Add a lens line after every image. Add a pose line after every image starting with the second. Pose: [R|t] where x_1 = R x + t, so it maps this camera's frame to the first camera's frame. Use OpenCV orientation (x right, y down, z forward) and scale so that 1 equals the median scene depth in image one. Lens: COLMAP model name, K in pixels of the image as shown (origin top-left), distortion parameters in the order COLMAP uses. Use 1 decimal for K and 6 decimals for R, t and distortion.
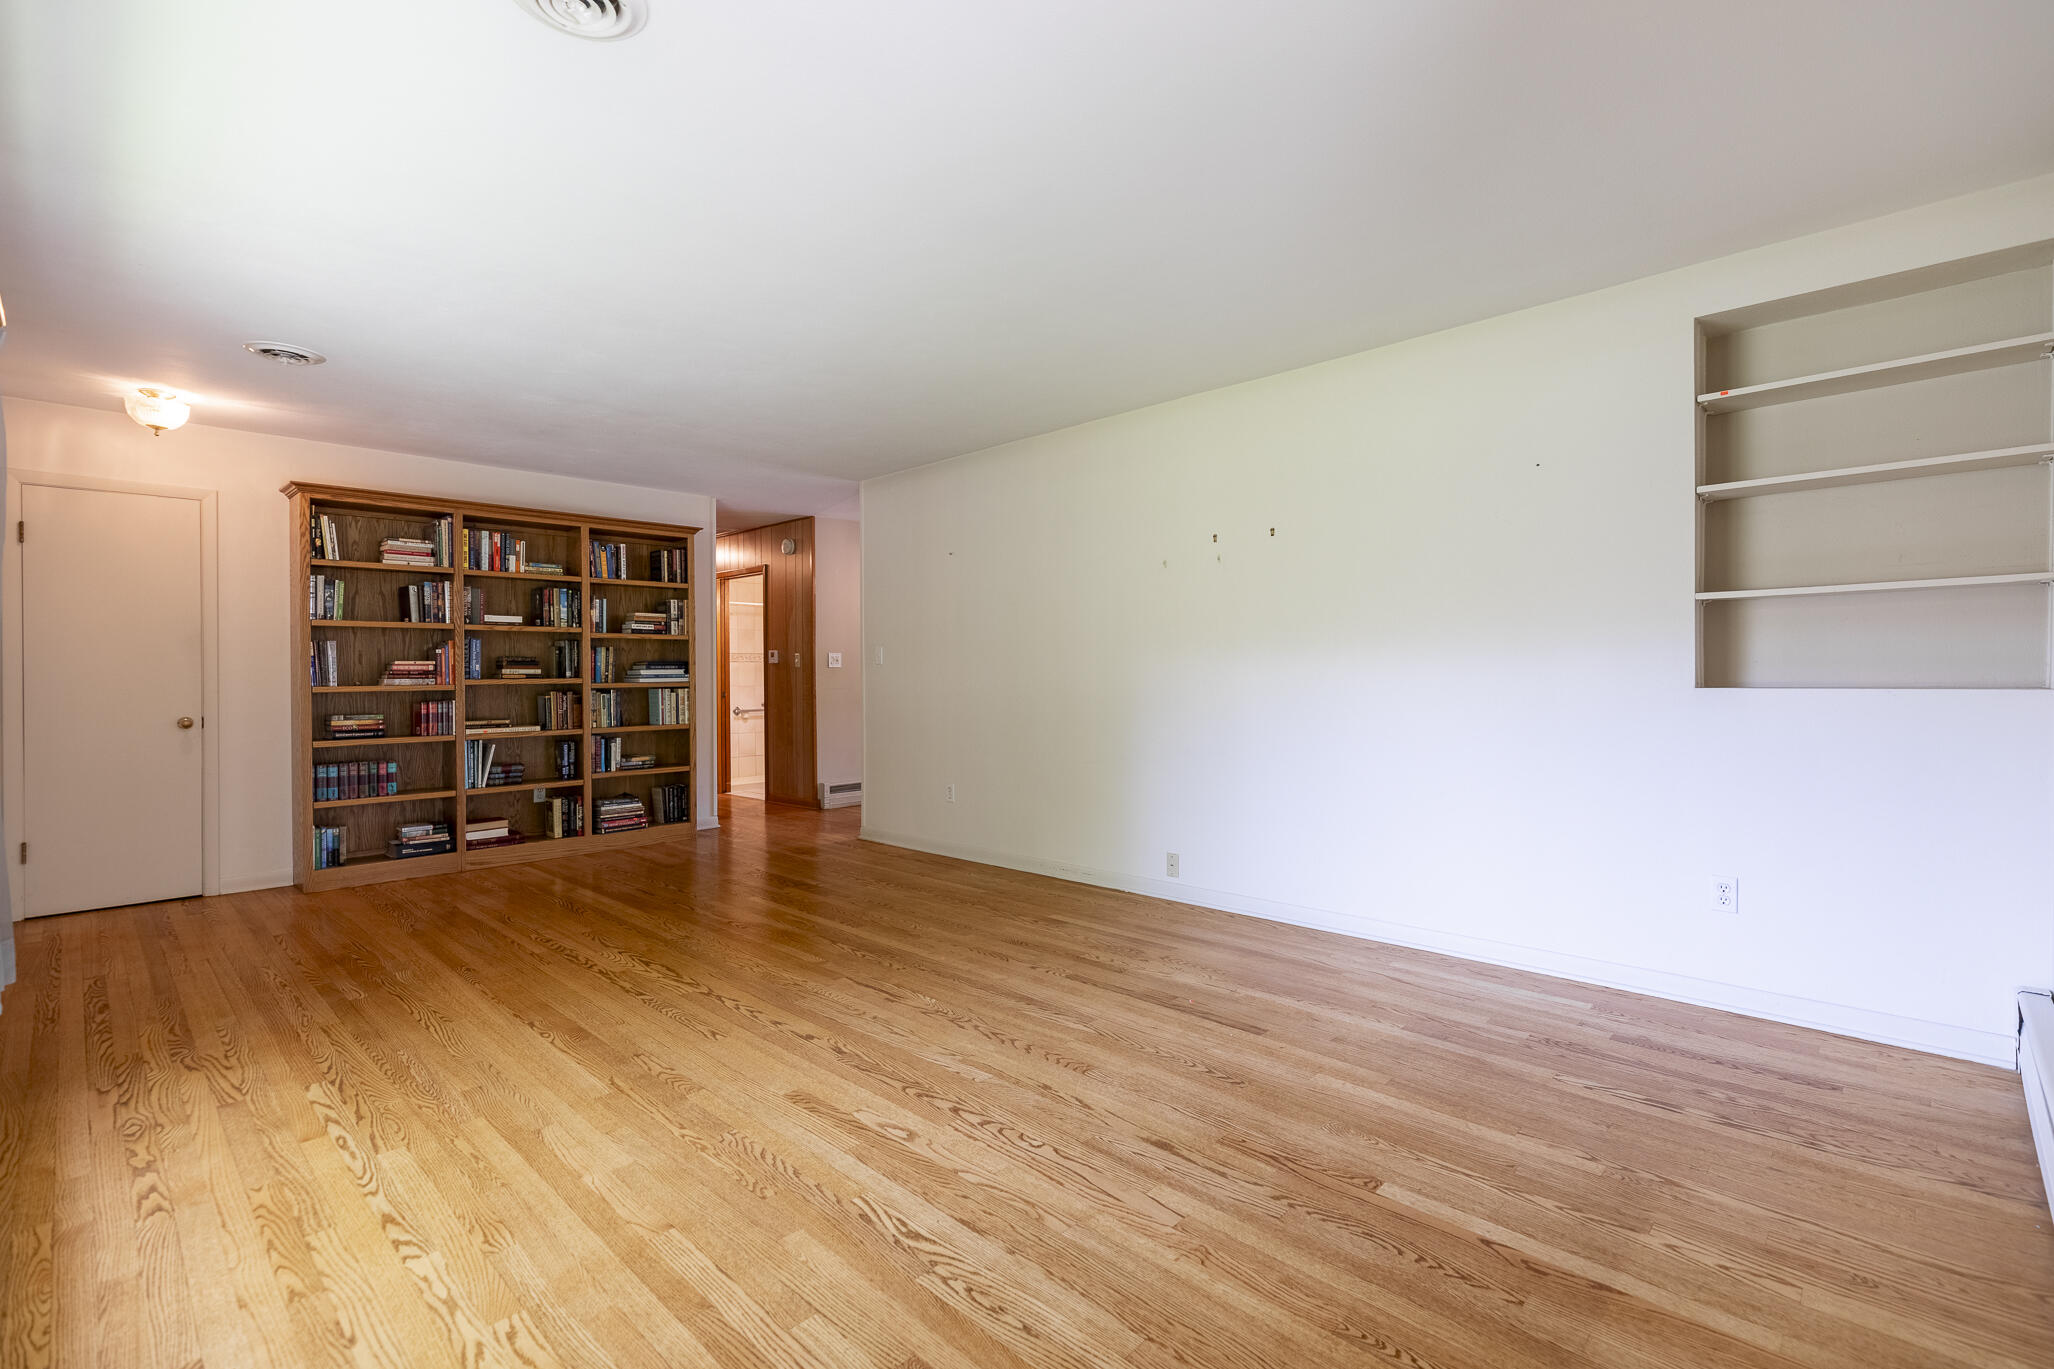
lens RADIAL K [[918.6, 0, 1023.5], [0, 918.6, 674.1], [0, 0, 1]] dist [0.004256, 0.000119]
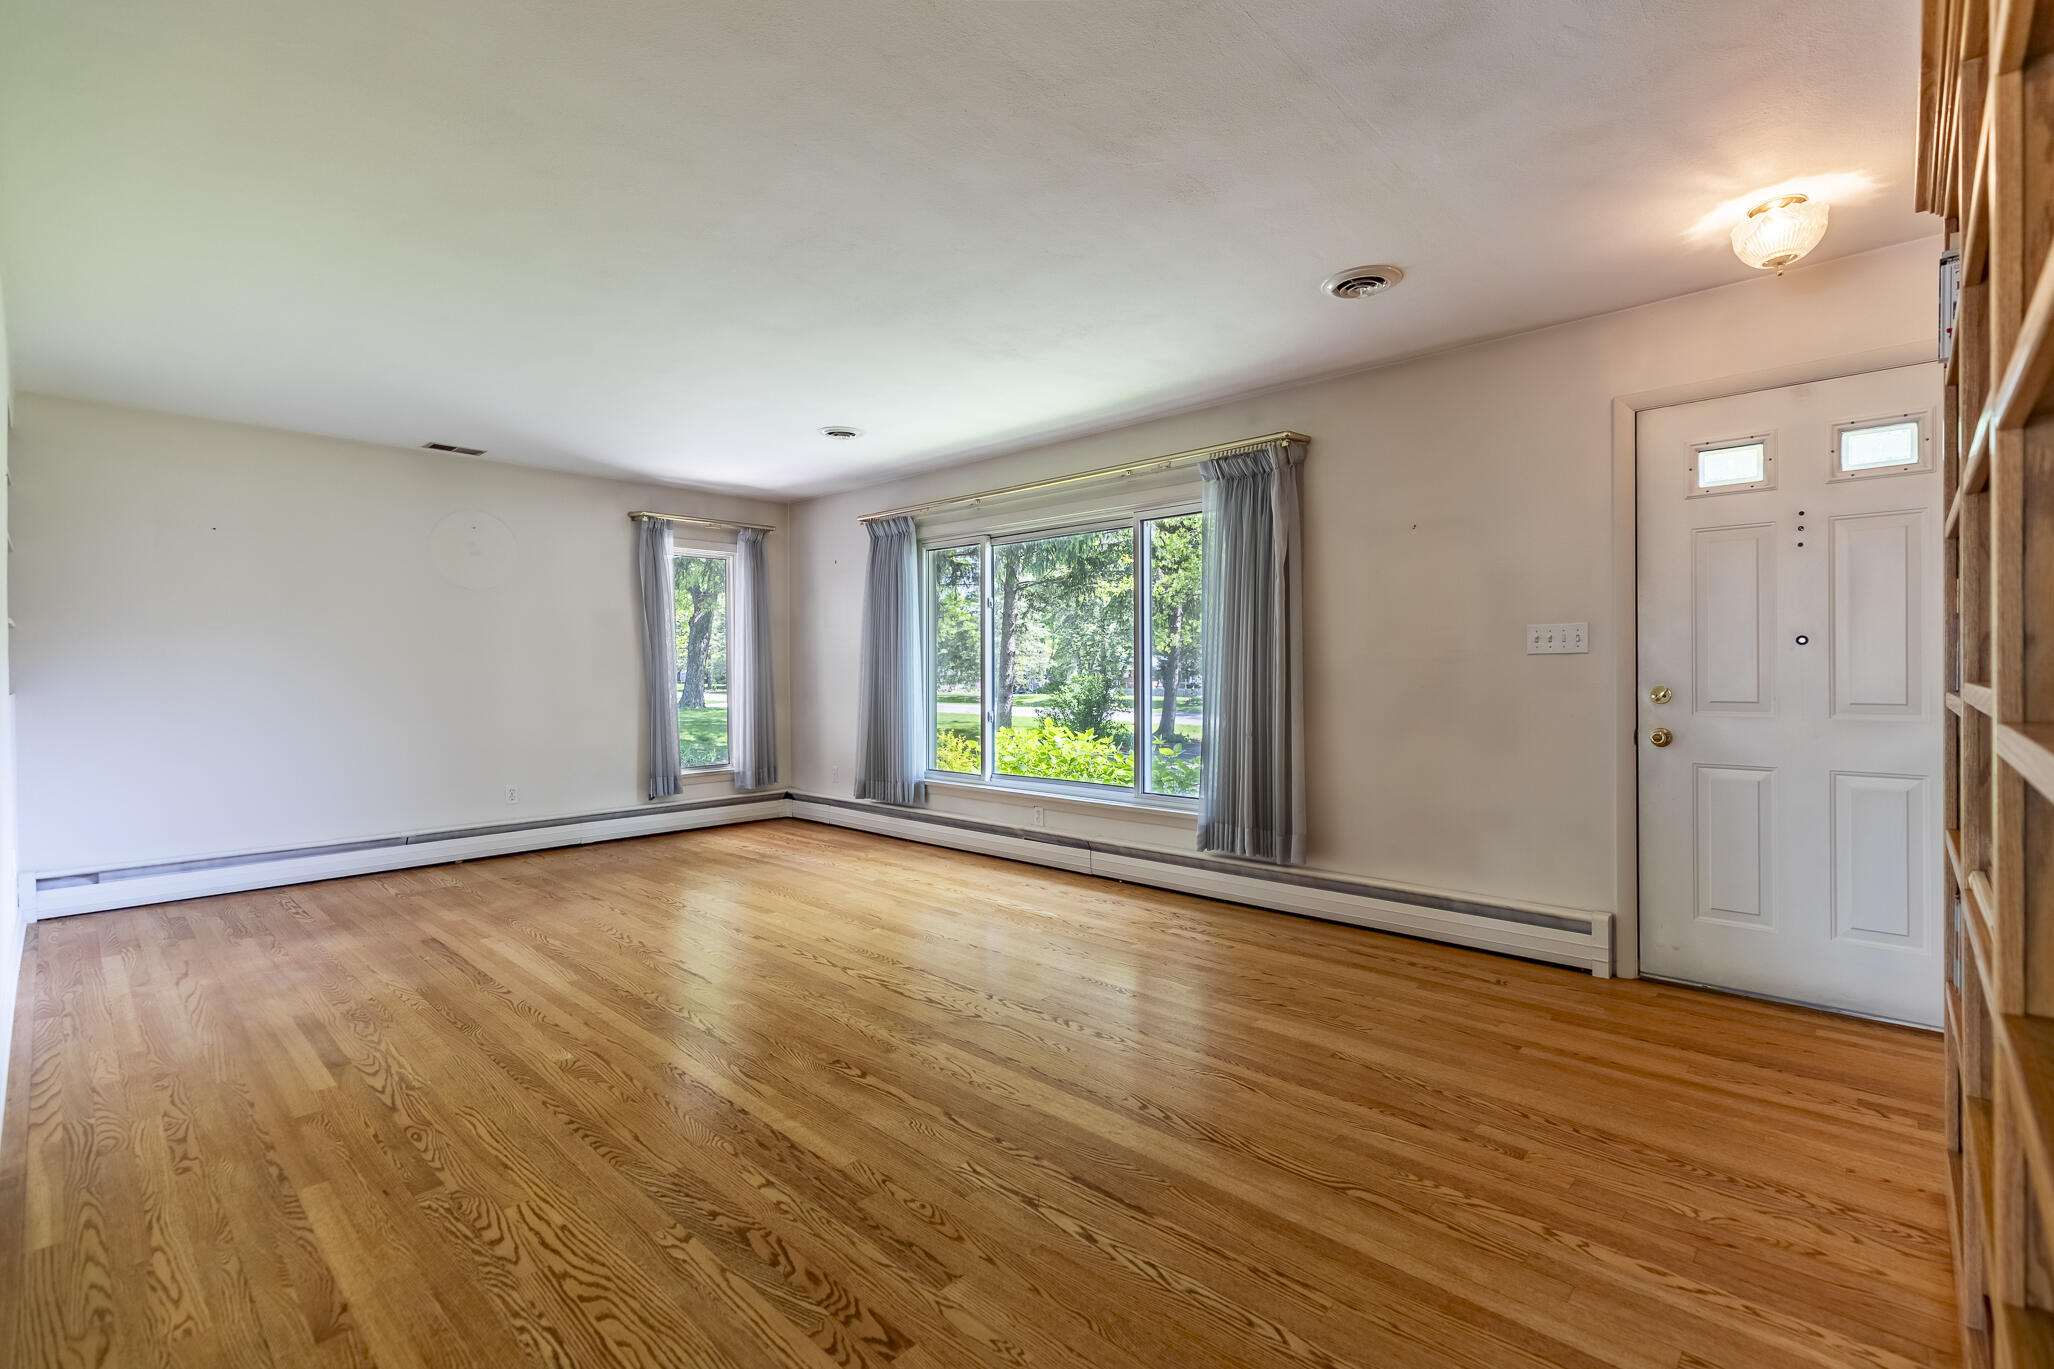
lens RADIAL K [[918.6, 0, 1026.9], [0, 918.6, 676.7], [0, 0, 1]] dist [0.004256, 0.000119]
pose [[-0.999796, 0.016453, -0.011731, -0.533383], [0.016357, 0.999832, 0.008272, -0.000619], [0.011865, 0.008078, -0.999897, 2.019254]]
